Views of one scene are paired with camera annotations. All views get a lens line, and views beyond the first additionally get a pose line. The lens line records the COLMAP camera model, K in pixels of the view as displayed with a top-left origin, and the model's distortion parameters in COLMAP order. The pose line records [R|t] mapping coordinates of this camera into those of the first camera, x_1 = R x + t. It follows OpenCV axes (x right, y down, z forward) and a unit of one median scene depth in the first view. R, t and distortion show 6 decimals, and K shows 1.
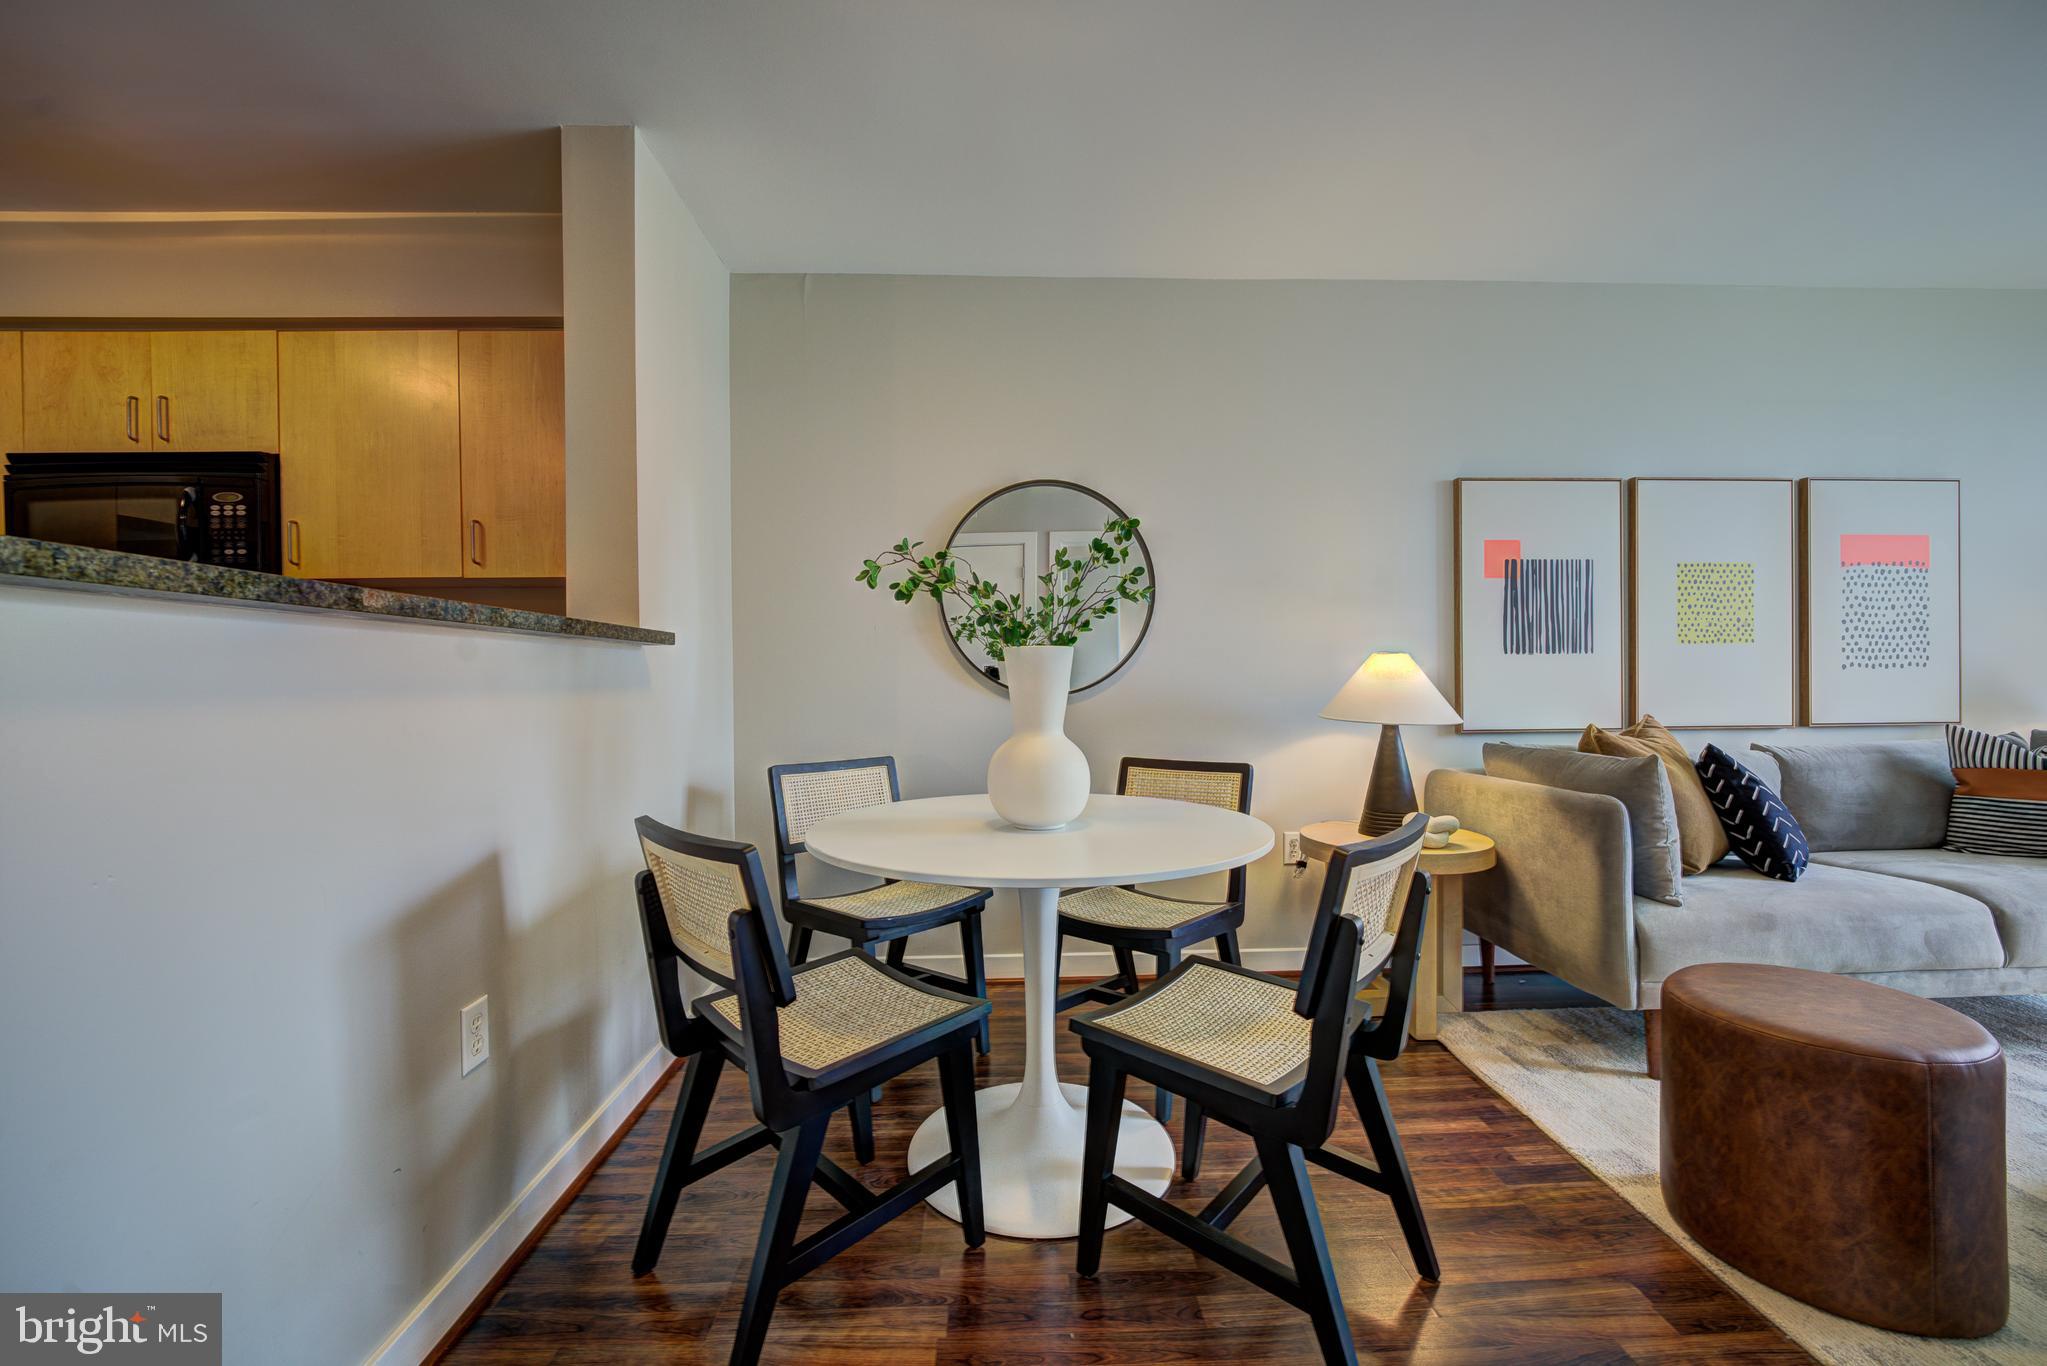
lens RADIAL K [[825.1, 0, 1020.0], [0, 825.1, 682.9], [0, 0, 1]] dist [-0.008472, -0.001196]
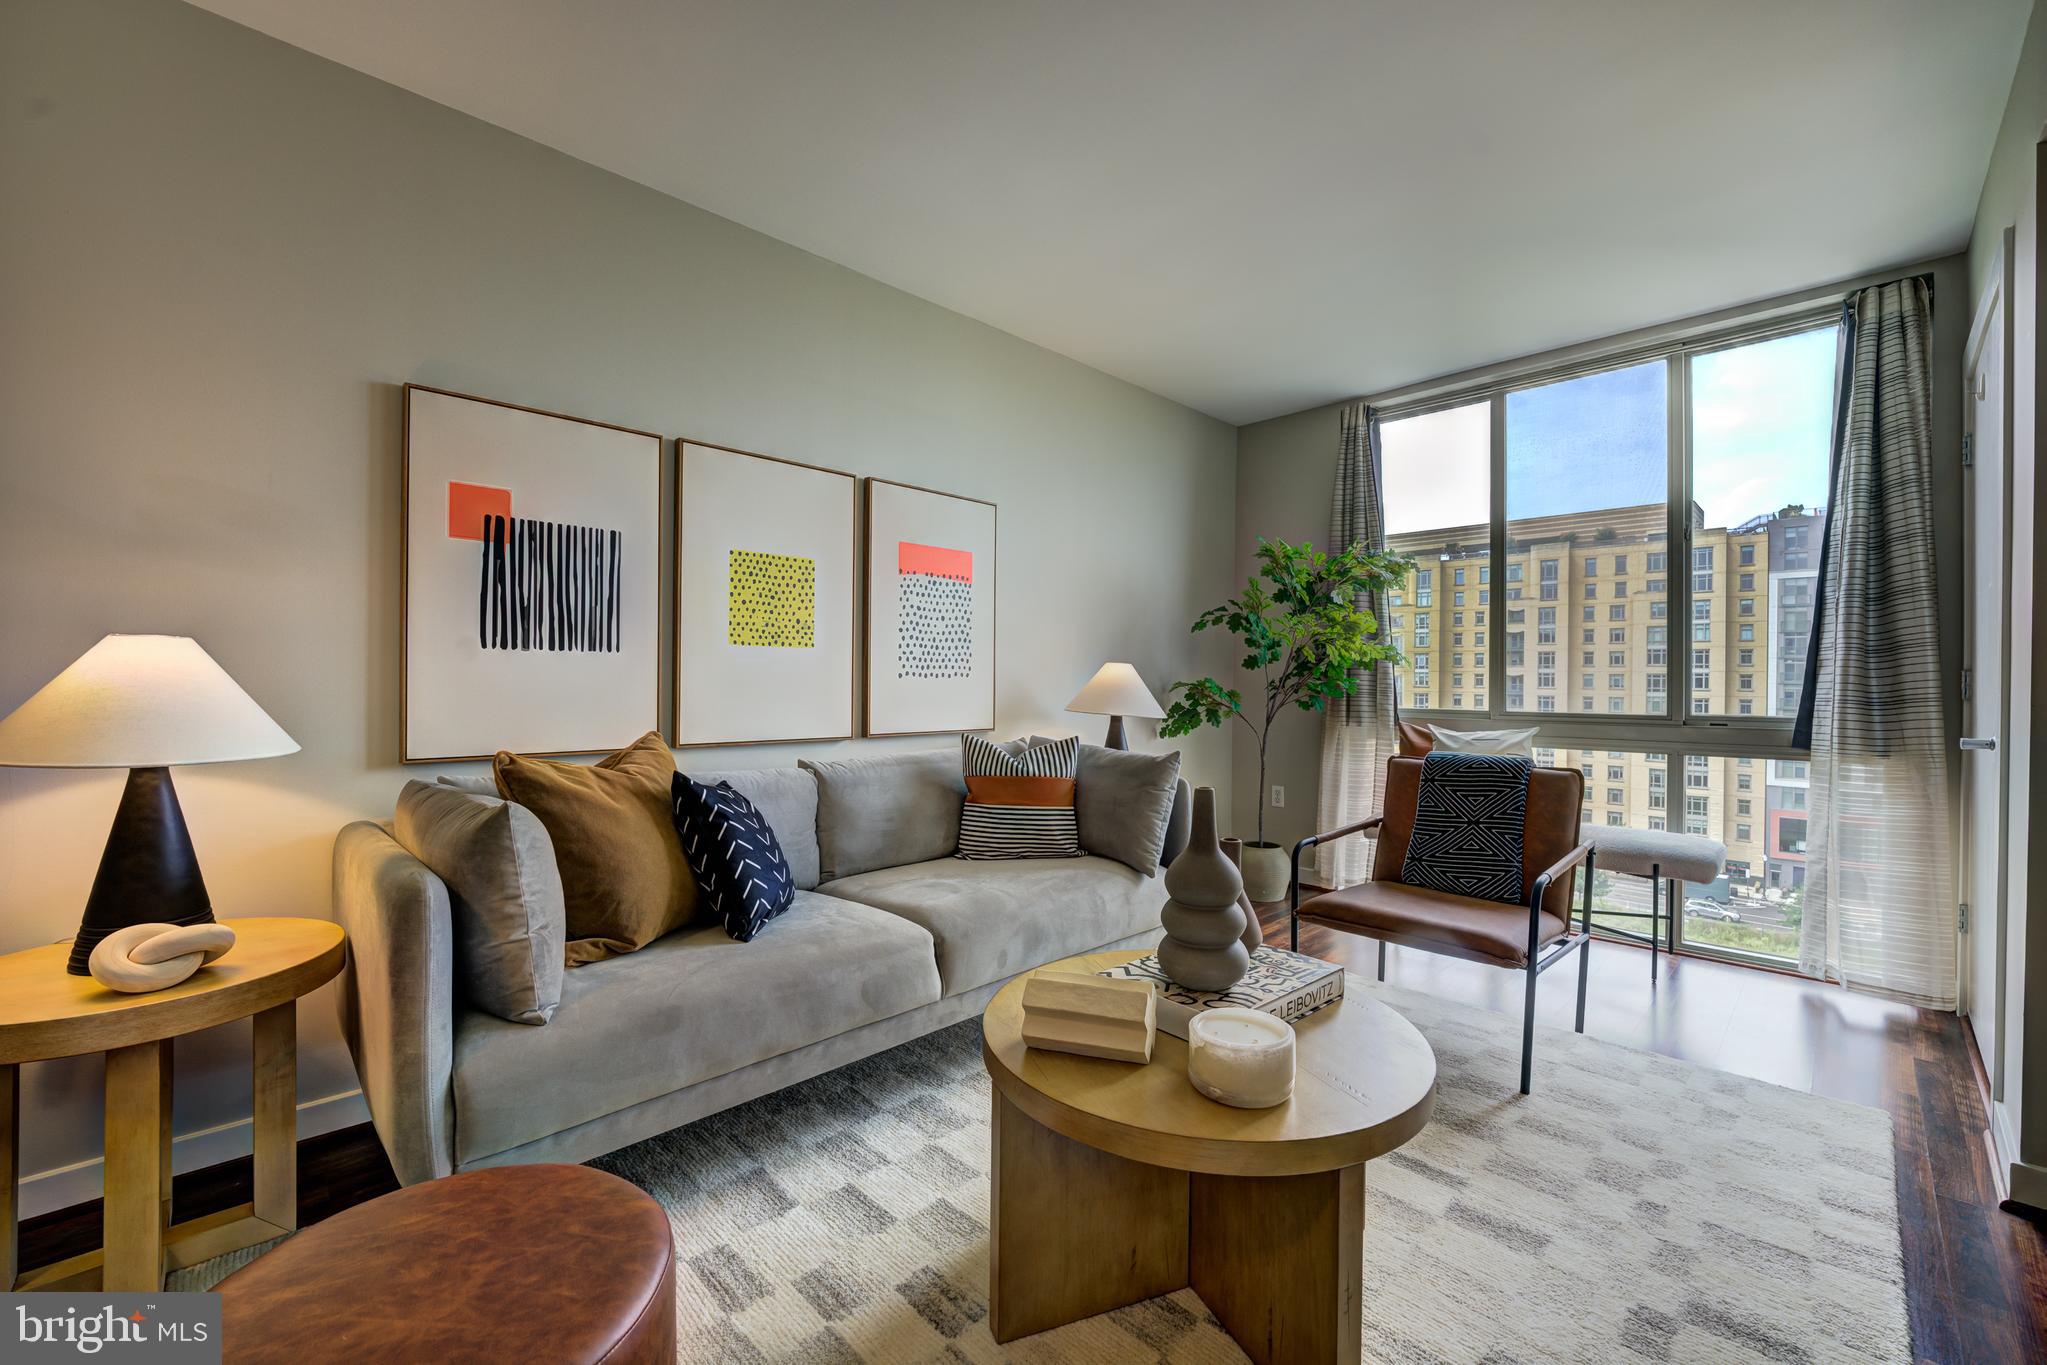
lens RADIAL K [[825.1, 0, 1025.4], [0, 825.1, 683.6], [0, 0, 1]] dist [-0.008472, -0.001196]
pose [[0.738295, 0.011905, 0.674373, 0.527494], [-0.010262, 0.999927, -0.006418, -0.006395], [-0.674400, -0.002182, 0.738363, 0.194180]]
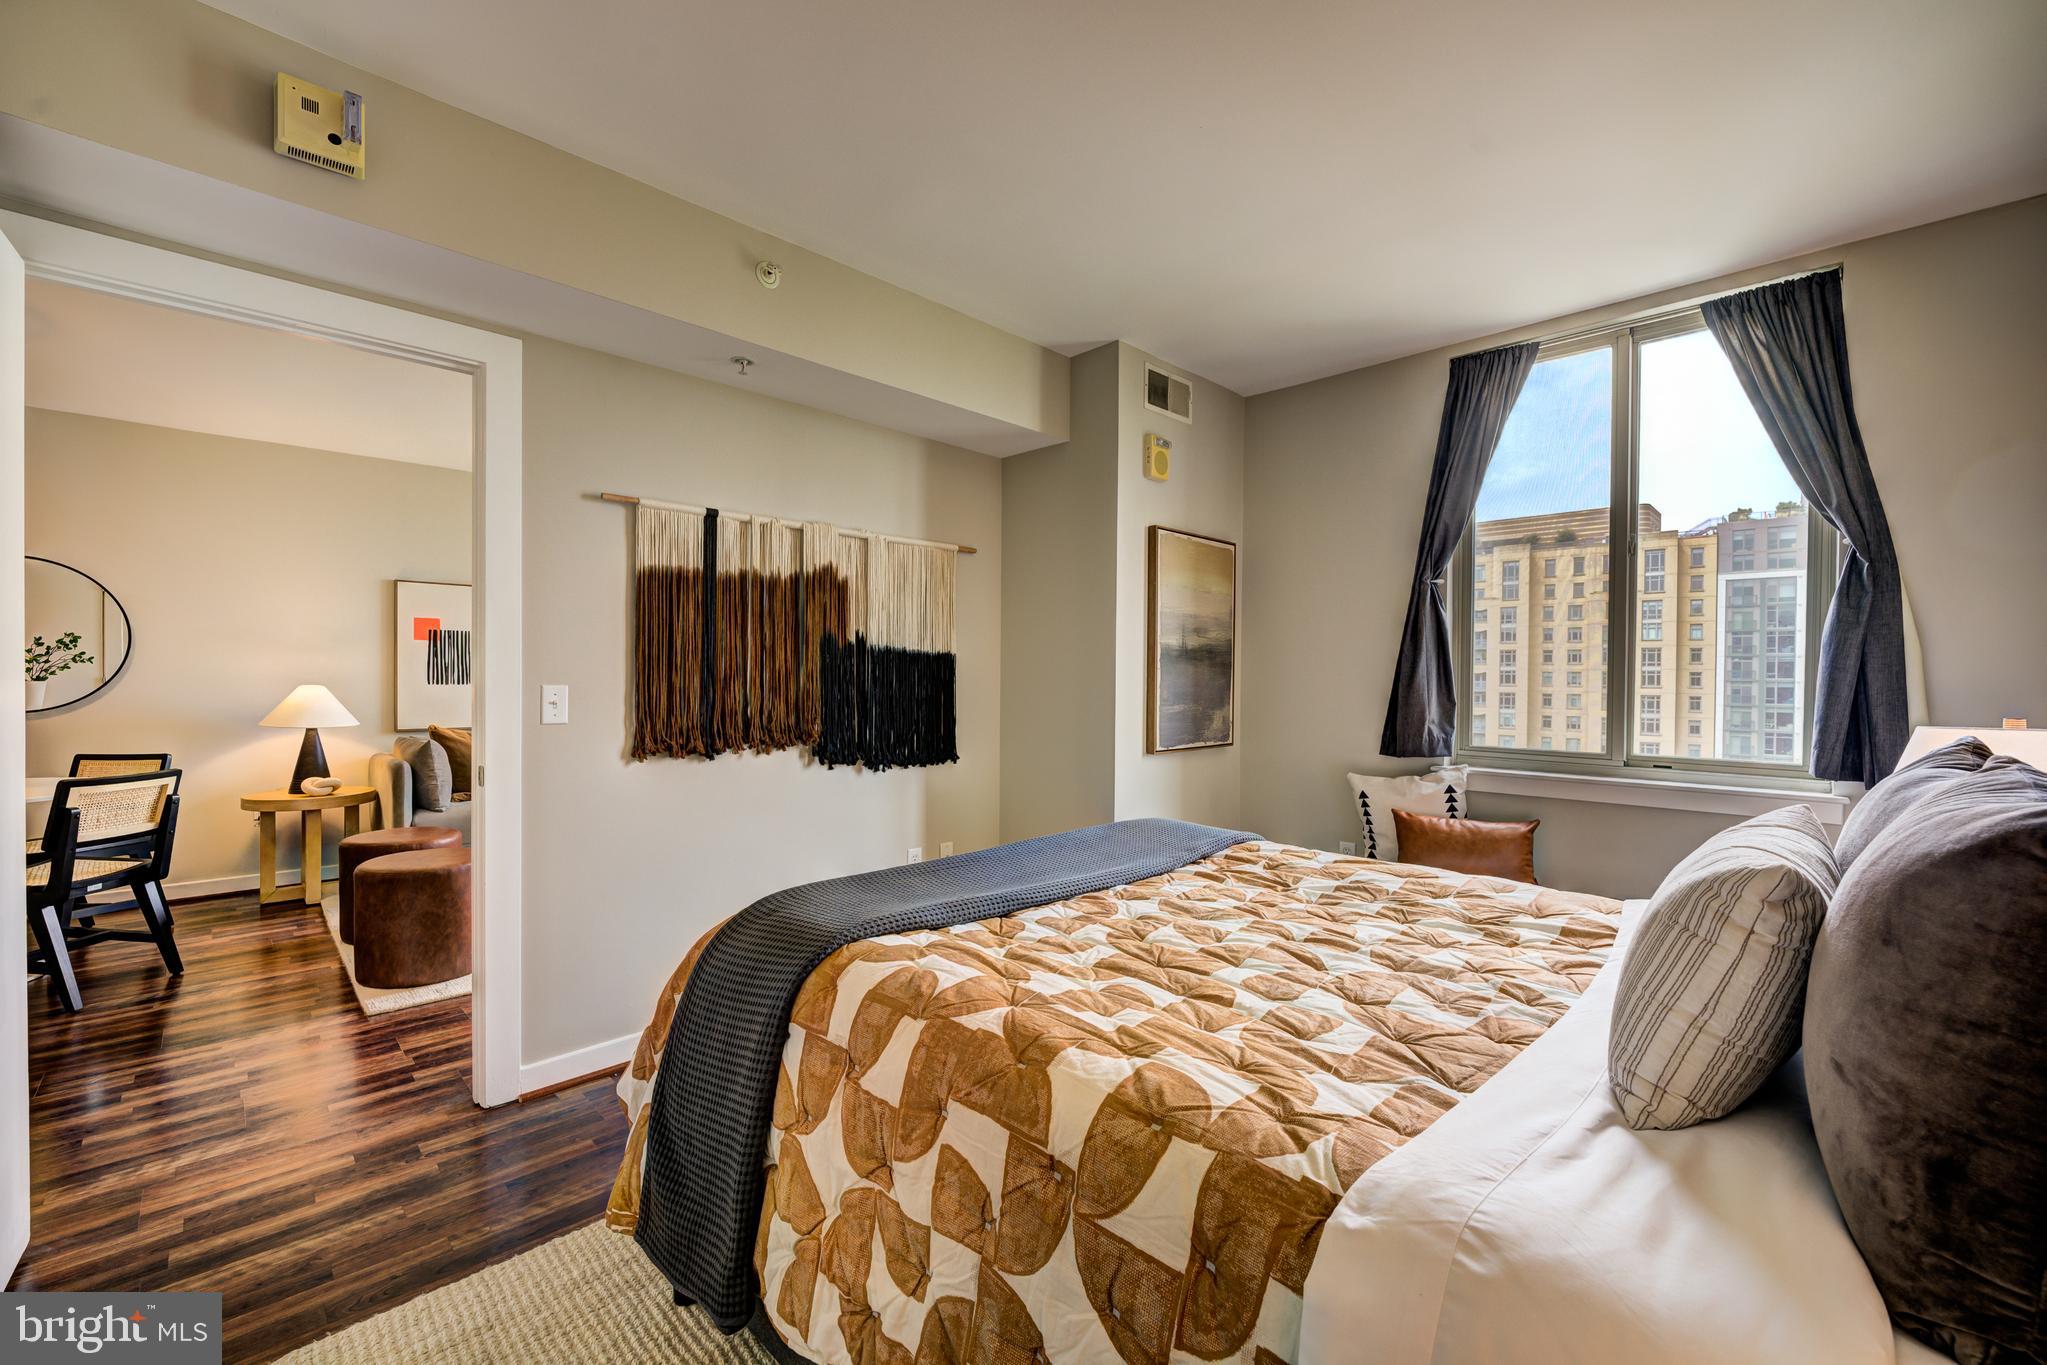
lens RADIAL K [[825.1, 0, 1025.8], [0, 825.1, 687.0], [0, 0, 1]] dist [-0.008472, -0.001196]
pose [[0.733746, 0.006404, 0.679394, 0.391158], [-0.011446, 0.999930, 0.002936, -0.055902], [-0.679327, -0.009931, 0.733768, -1.269485]]
